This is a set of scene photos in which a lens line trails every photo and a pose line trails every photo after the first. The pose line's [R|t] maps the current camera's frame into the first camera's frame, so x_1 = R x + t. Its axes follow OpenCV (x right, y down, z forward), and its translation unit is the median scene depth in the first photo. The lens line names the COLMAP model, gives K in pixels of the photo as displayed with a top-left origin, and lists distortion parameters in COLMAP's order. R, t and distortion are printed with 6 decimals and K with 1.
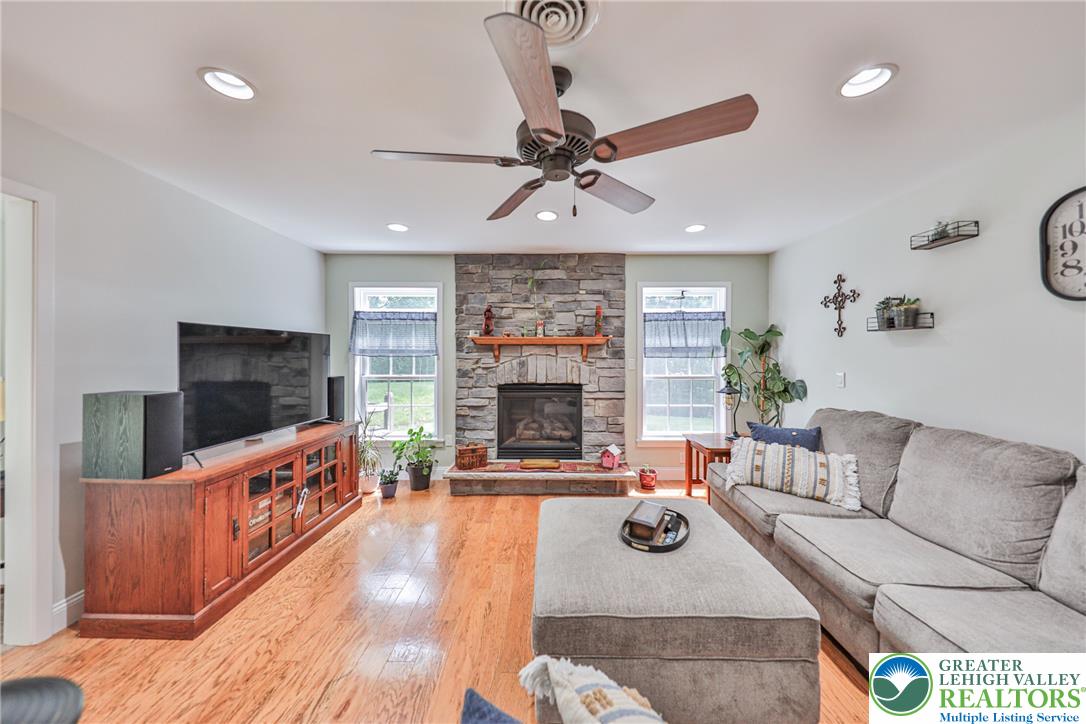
lens RADIAL K [[375.9, 0, 544.4], [0, 375.9, 355.1], [0, 0, 1]] dist [0.005510, -0.000696]
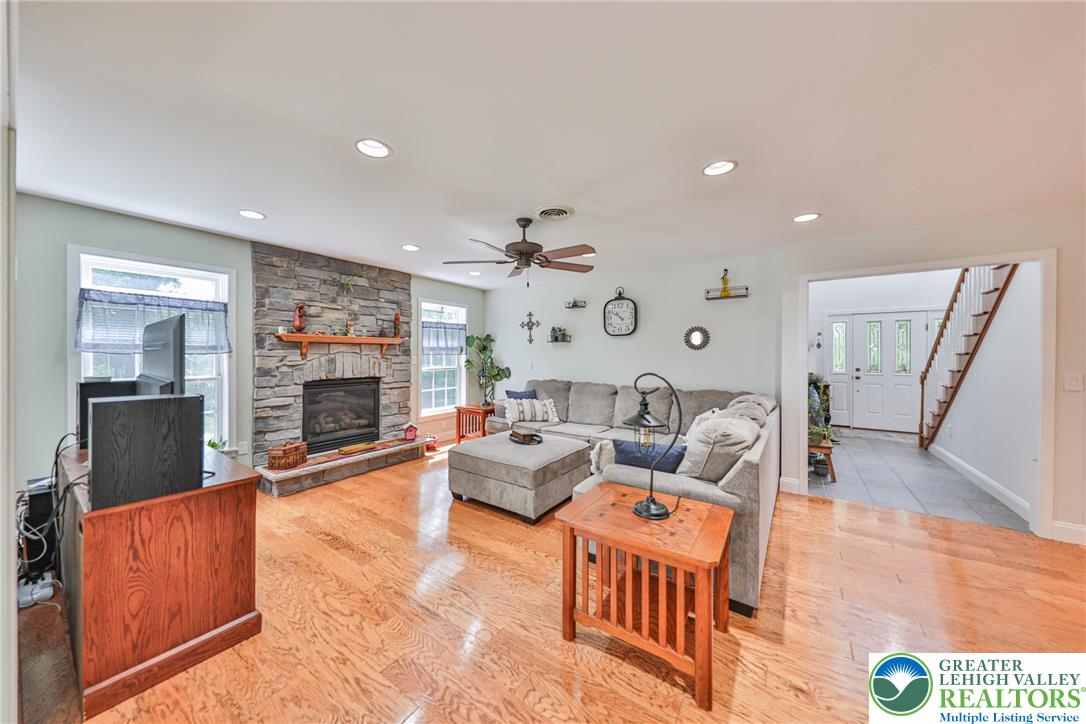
lens RADIAL K [[375.9, 0, 541.7], [0, 375.9, 357.1], [0, 0, 1]] dist [0.005510, -0.000696]
pose [[0.548127, -0.005975, 0.836374, -0.623146], [-0.002952, 0.999954, 0.009078, 0.001159], [-0.836390, -0.007444, 0.548085, -0.083765]]
